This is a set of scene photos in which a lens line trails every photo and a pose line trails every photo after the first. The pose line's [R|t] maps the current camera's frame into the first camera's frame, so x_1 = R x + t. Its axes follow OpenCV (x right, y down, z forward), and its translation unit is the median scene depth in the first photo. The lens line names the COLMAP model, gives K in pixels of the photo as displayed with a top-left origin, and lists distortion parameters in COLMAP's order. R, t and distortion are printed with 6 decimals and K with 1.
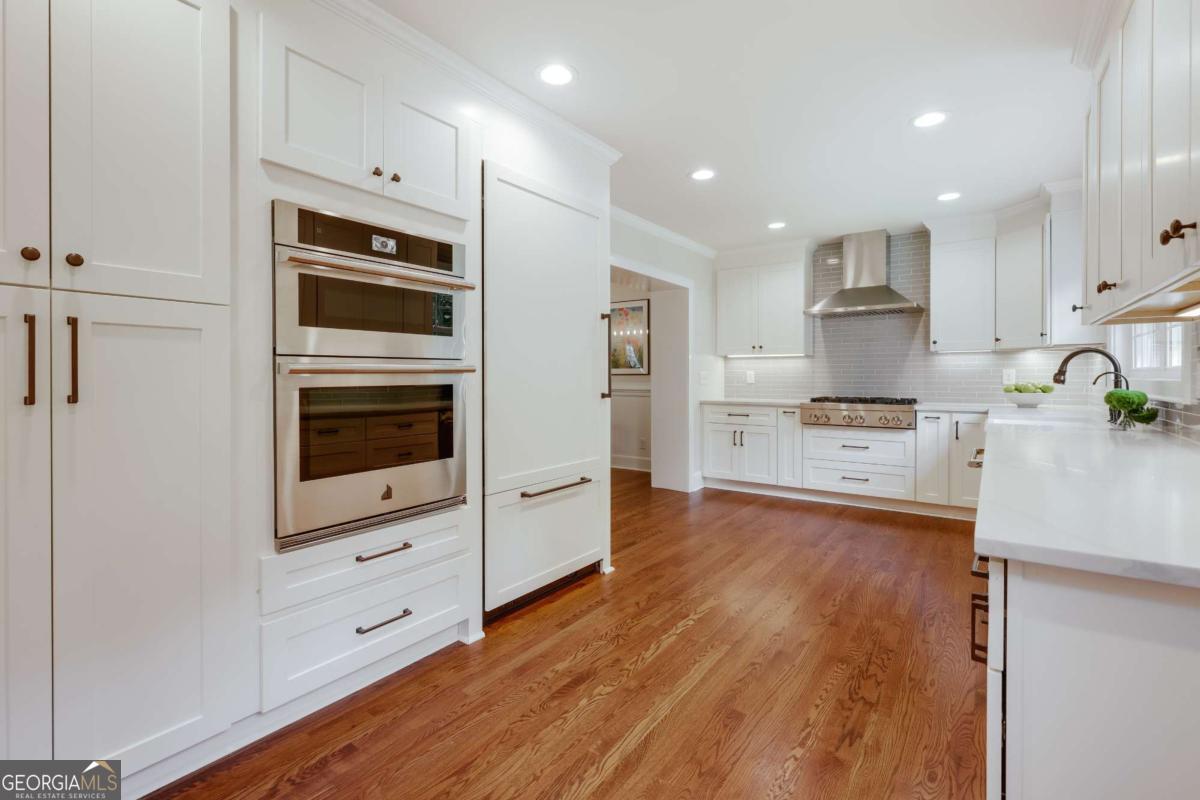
lens RADIAL K [[523.6, 0, 616.2], [0, 523.6, 376.7], [0, 0, 1]] dist [0.004805, 0.000267]
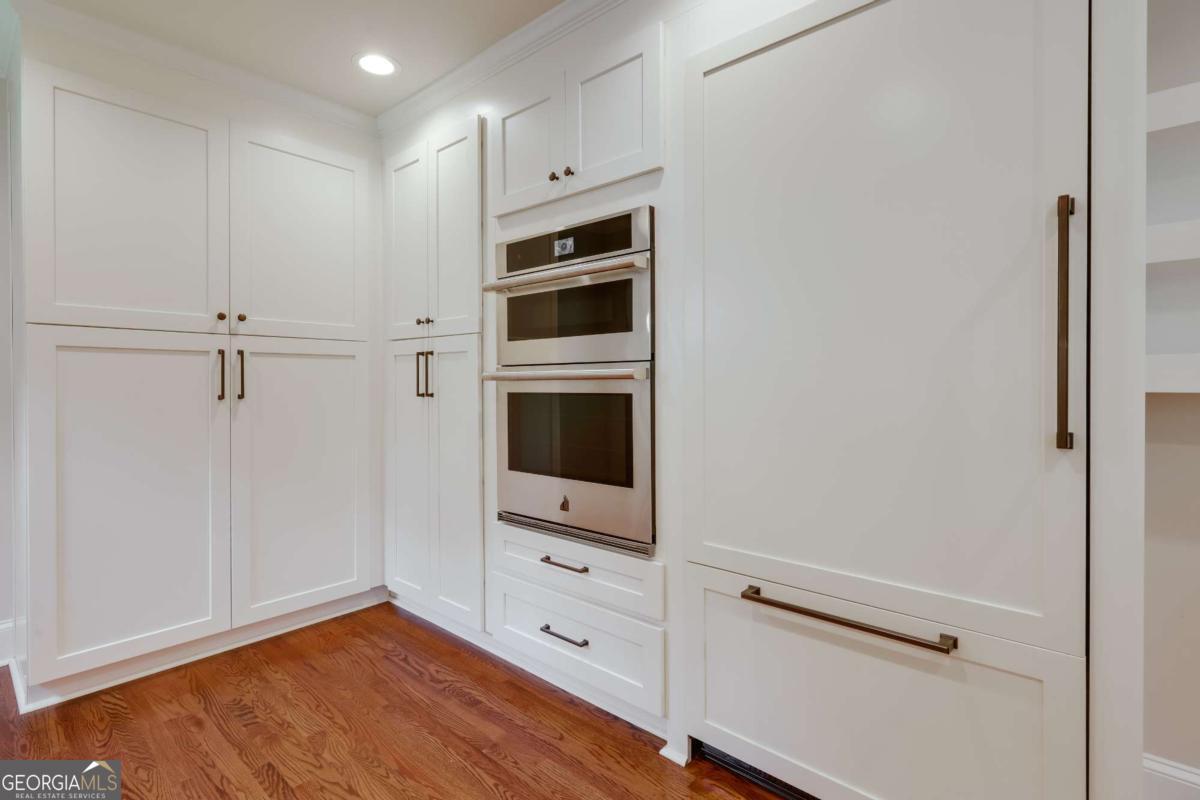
lens RADIAL K [[570.2, 0, 593.7], [0, 570.2, 382.5], [0, 0, 1]] dist [0.003005, 0.000887]
pose [[-0.106356, 0.005091, -0.994315, 0.592419], [0.000940, 0.999987, 0.005019, -0.006633], [0.994328, -0.000401, -0.106360, 1.153355]]
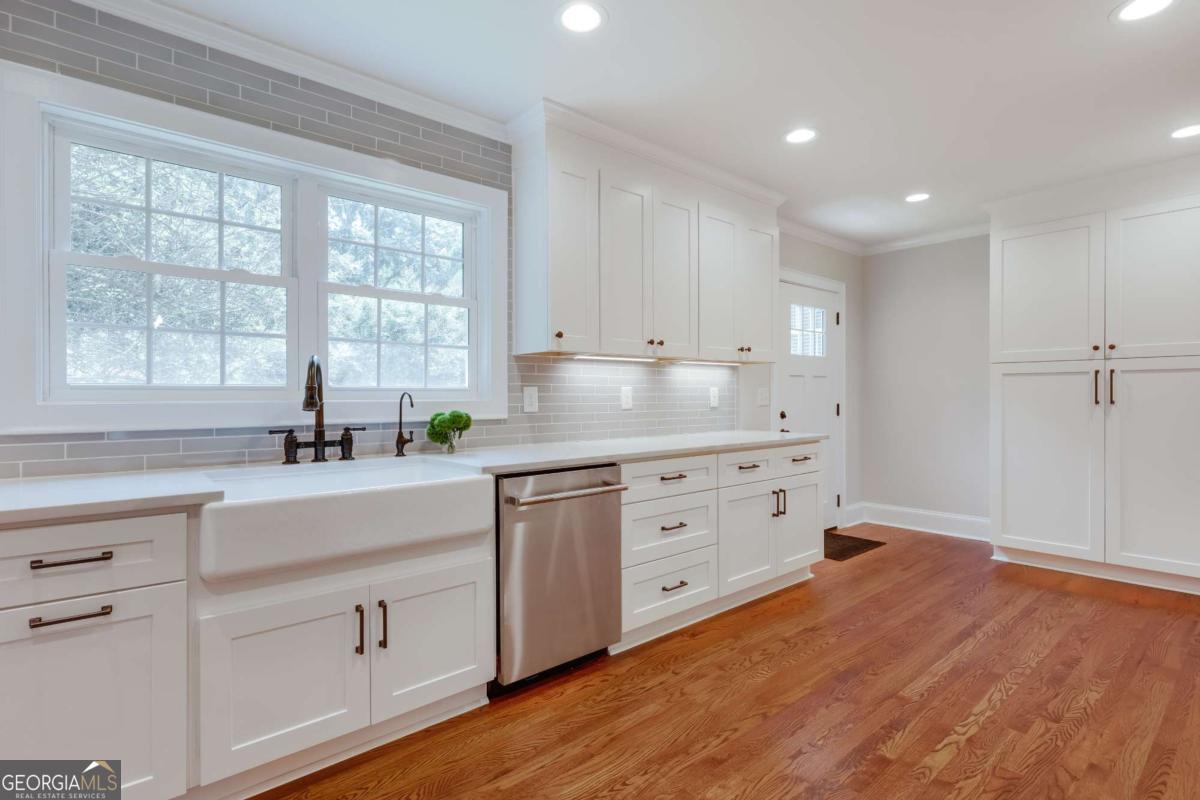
lens RADIAL K [[612.2, 0, 595.9], [0, 612.2, 398.0], [0, 0, 1]] dist [0.012437, -0.000119]
pose [[-0.972121, 0.005311, 0.234420, 0.545286], [0.005821, 0.999982, 0.001485, 0.003629], [-0.234408, 0.002808, -0.972134, 2.471088]]
